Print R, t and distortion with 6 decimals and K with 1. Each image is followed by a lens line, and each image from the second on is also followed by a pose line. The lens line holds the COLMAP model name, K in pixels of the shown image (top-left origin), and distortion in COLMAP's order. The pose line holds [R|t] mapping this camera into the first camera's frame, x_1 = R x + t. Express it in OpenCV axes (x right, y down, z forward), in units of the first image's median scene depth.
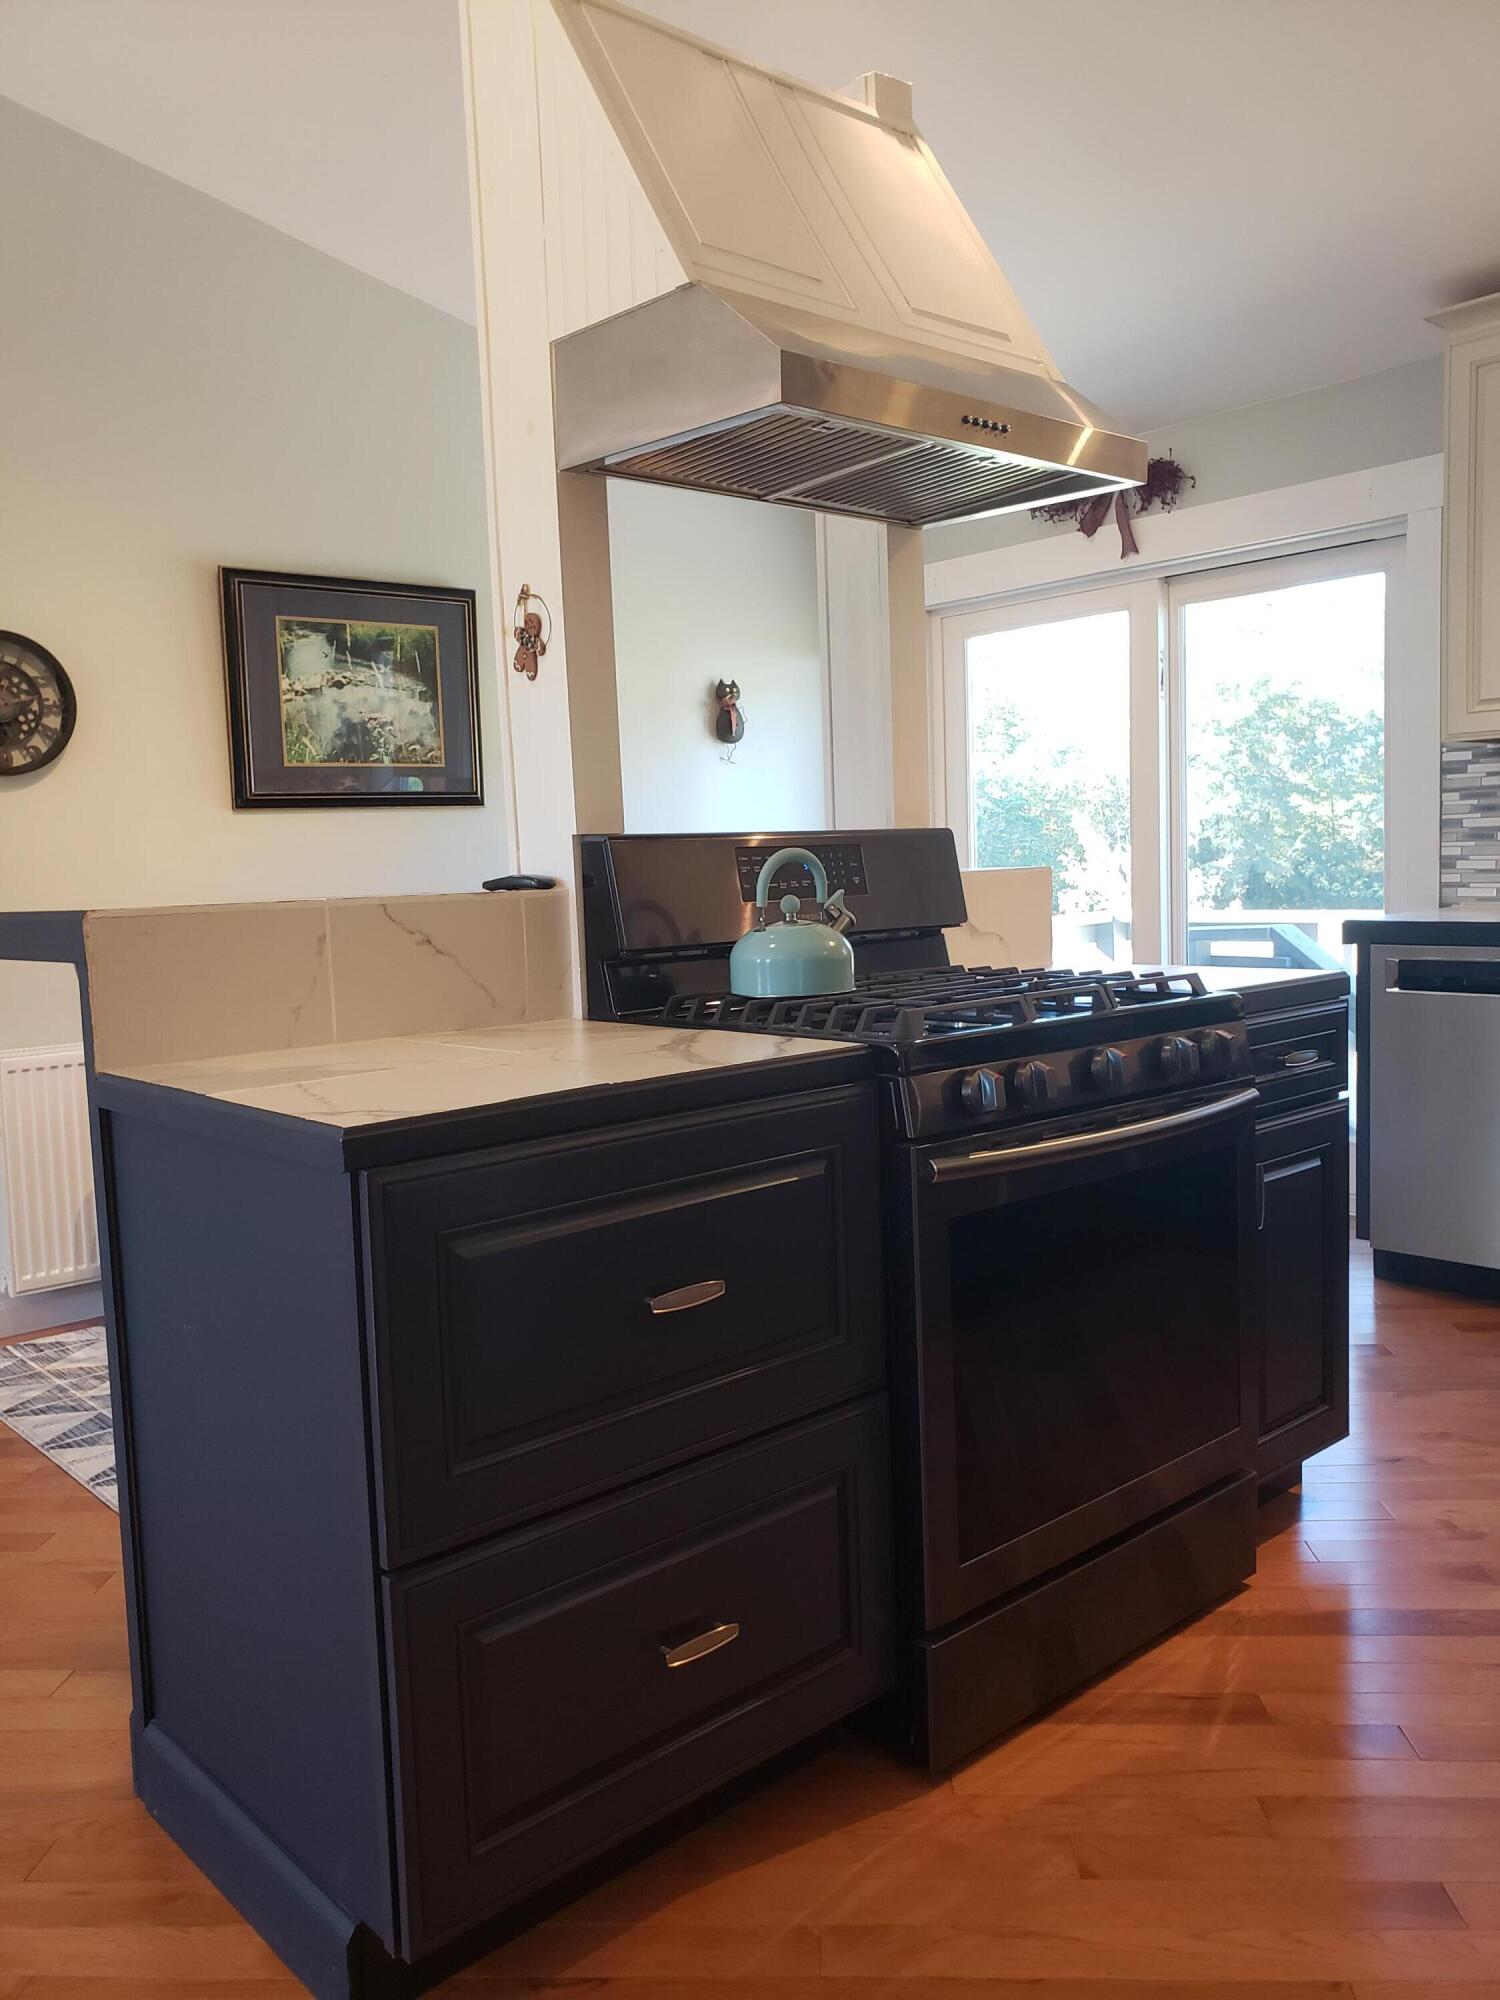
lens RADIAL K [[1527.1, 0, 747.3], [0, 1527.1, 997.4], [0, 0, 1]] dist [-0.005484, -0.004218]
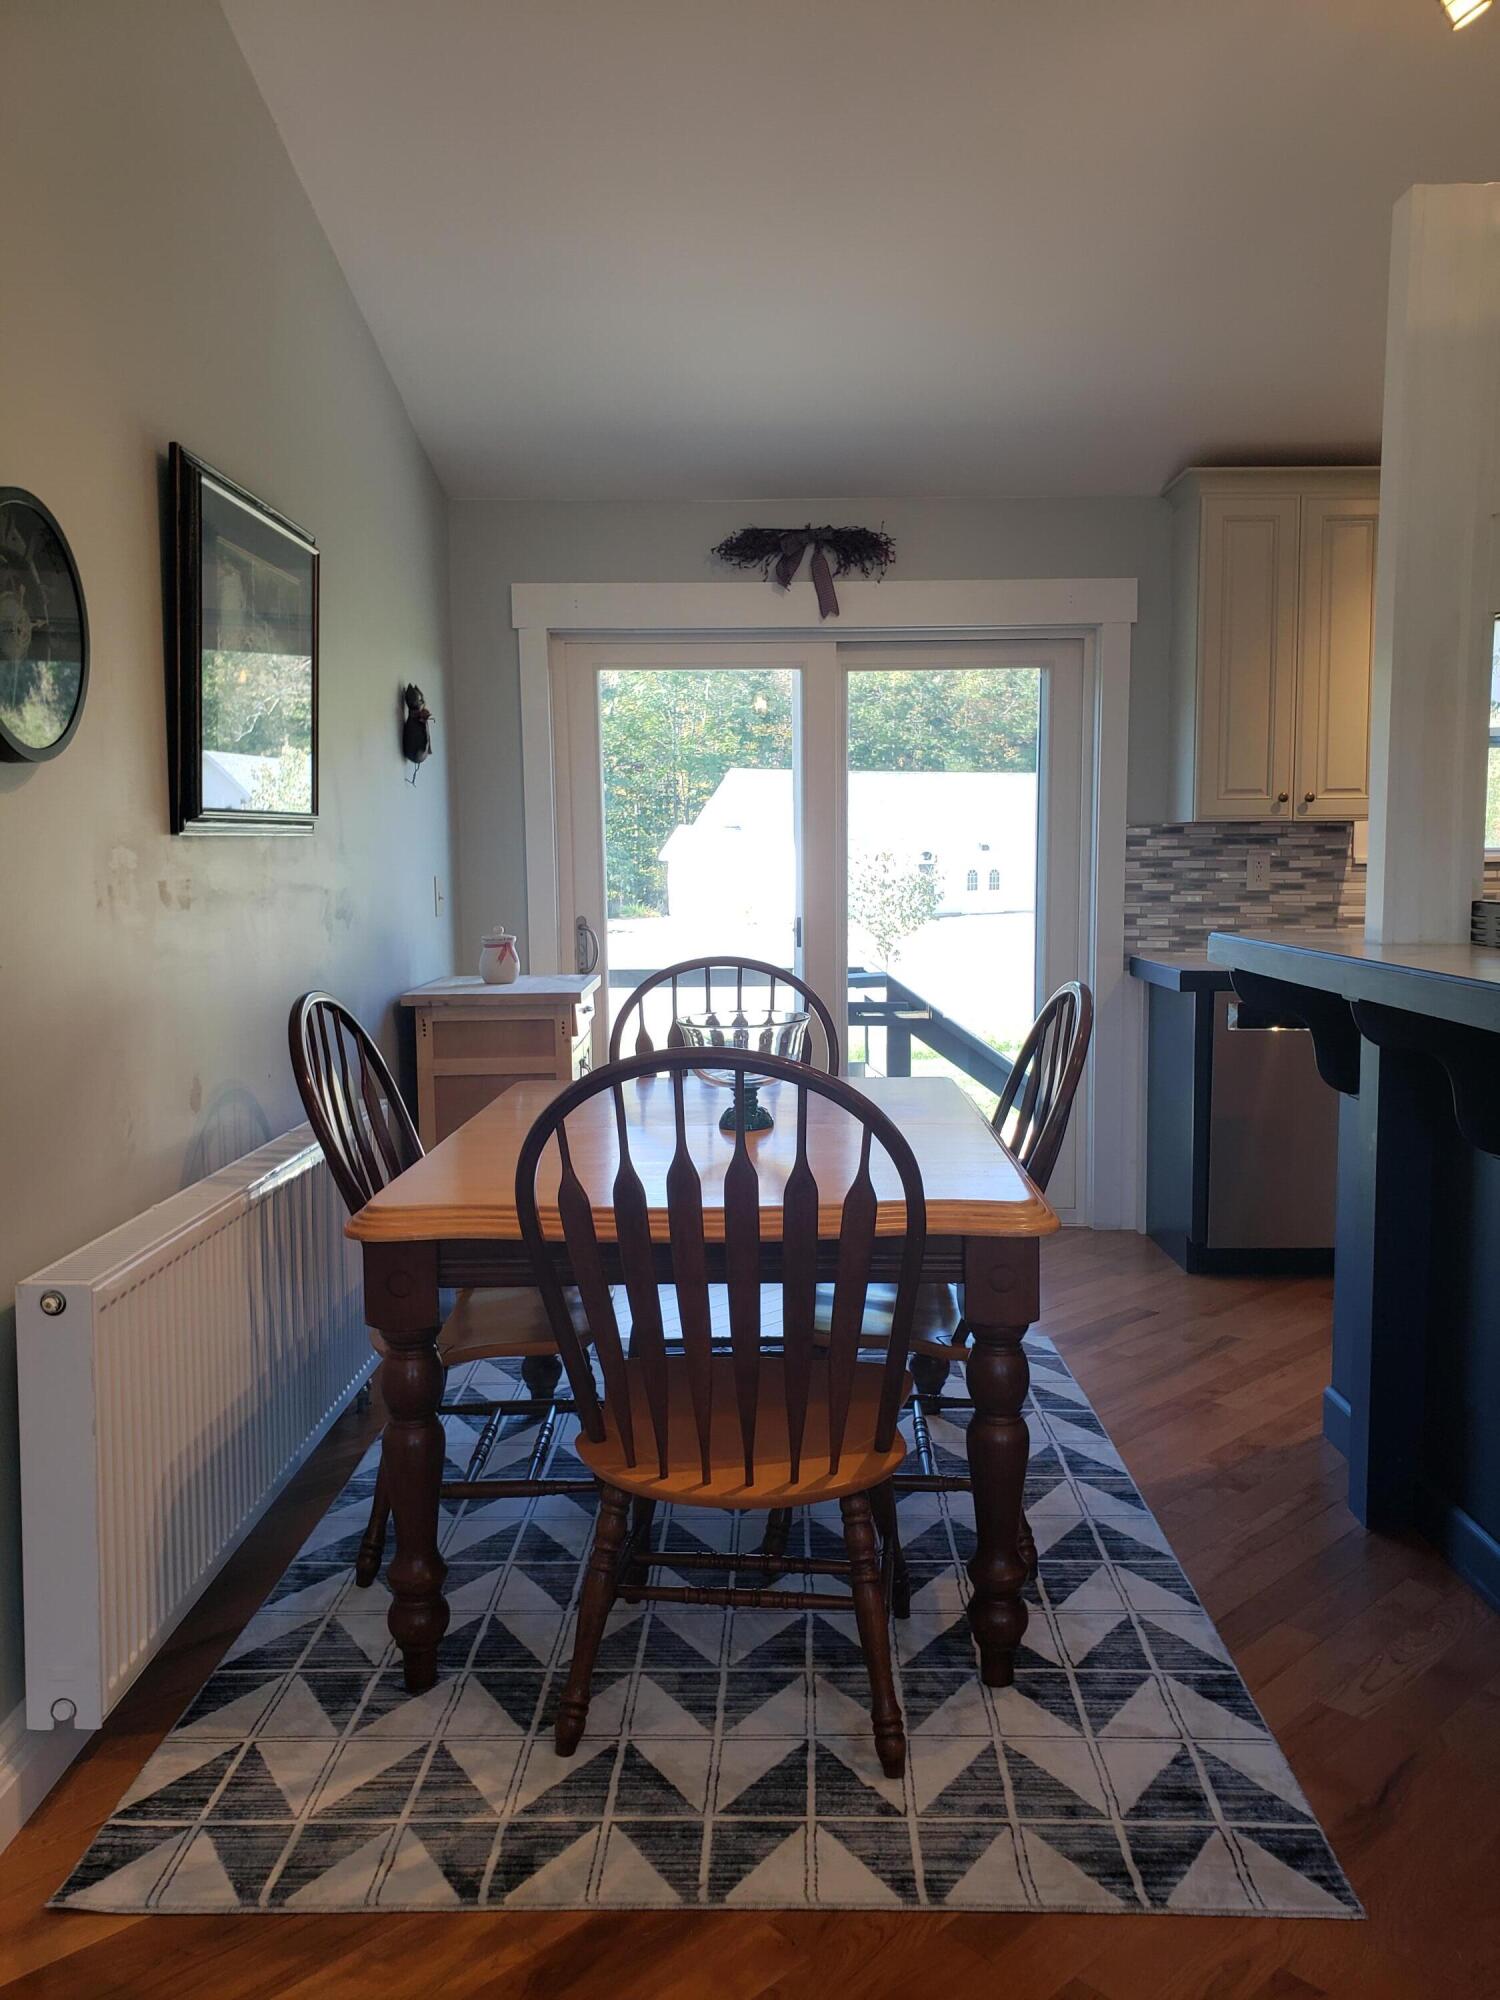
lens RADIAL K [[1527.1, 0, 753.0], [0, 1527.1, 998.8], [0, 0, 1]] dist [-0.005484, -0.004218]
pose [[0.672740, -0.027253, 0.739376, -0.623891], [0.053008, 0.998529, -0.011425, -0.028815], [-0.737977, 0.046879, 0.673195, 0.417270]]
